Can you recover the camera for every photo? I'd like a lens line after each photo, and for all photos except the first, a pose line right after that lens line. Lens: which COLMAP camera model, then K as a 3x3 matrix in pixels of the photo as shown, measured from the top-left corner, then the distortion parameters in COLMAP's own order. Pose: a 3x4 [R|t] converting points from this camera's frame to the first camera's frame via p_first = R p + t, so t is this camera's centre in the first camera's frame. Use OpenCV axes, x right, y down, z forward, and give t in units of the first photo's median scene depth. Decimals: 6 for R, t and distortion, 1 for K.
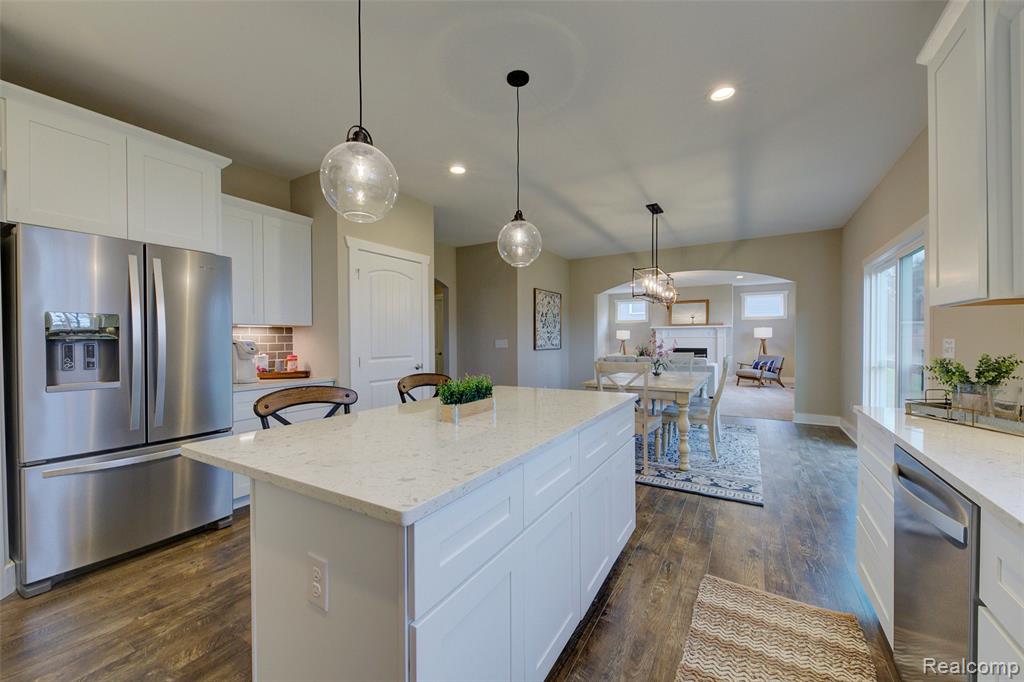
lens RADIAL K [[397.9, 0, 503.7], [0, 397.9, 345.3], [0, 0, 1]] dist [0.012945, -0.000232]
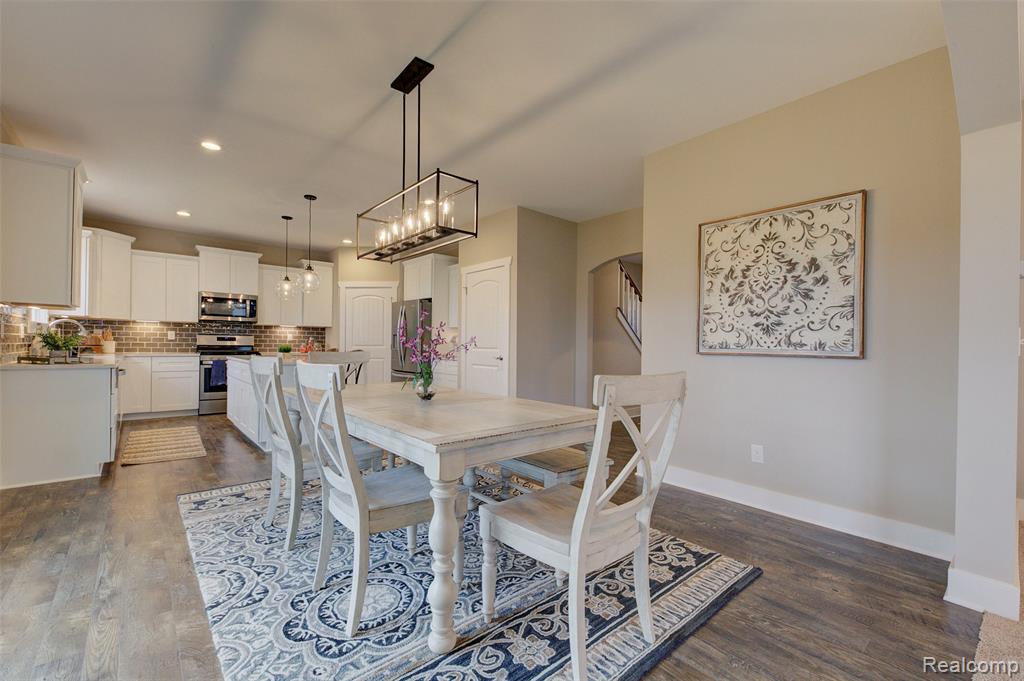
lens RADIAL K [[421.5, 0, 510.0], [0, 421.5, 347.1], [0, 0, 1]] dist [0.002335, -0.001043]
pose [[-0.289586, 0.007654, -0.957121, 0.414814], [-0.027221, 0.999498, 0.016228, 0.001277], [0.956765, 0.030753, -0.289232, 0.613803]]
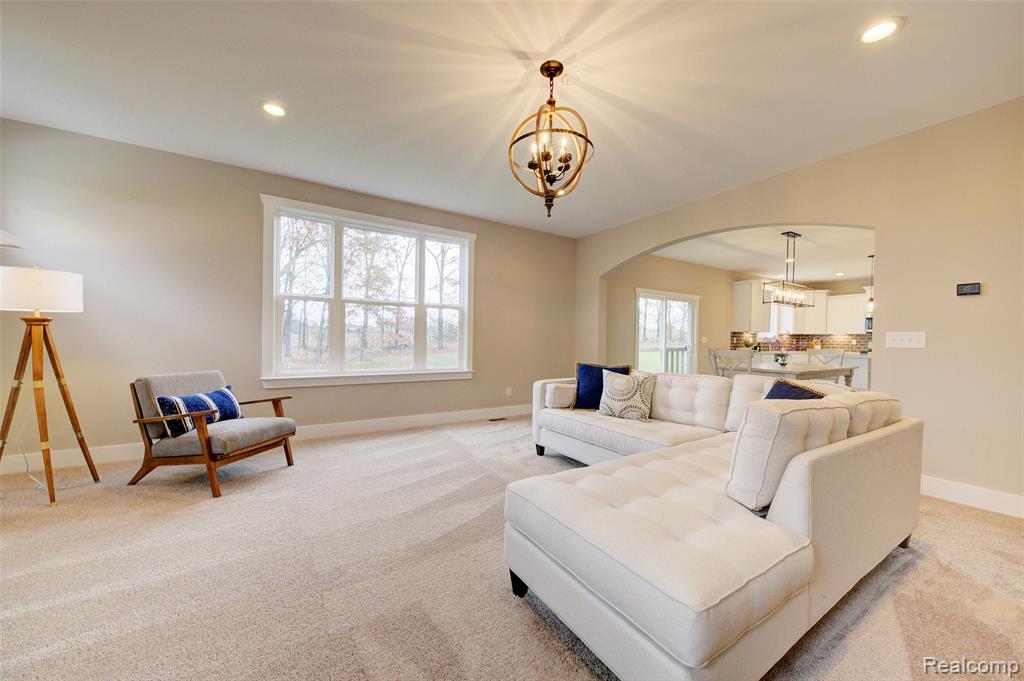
lens RADIAL K [[374.0, 0, 510.1], [0, 374.0, 342.2], [0, 0, 1]] dist [0.008039, -0.001272]
pose [[-0.896835, -0.014293, 0.442135, 0.311379], [-0.005242, 0.999751, 0.021686, -0.007789], [-0.442335, 0.017131, -0.896687, 1.170622]]
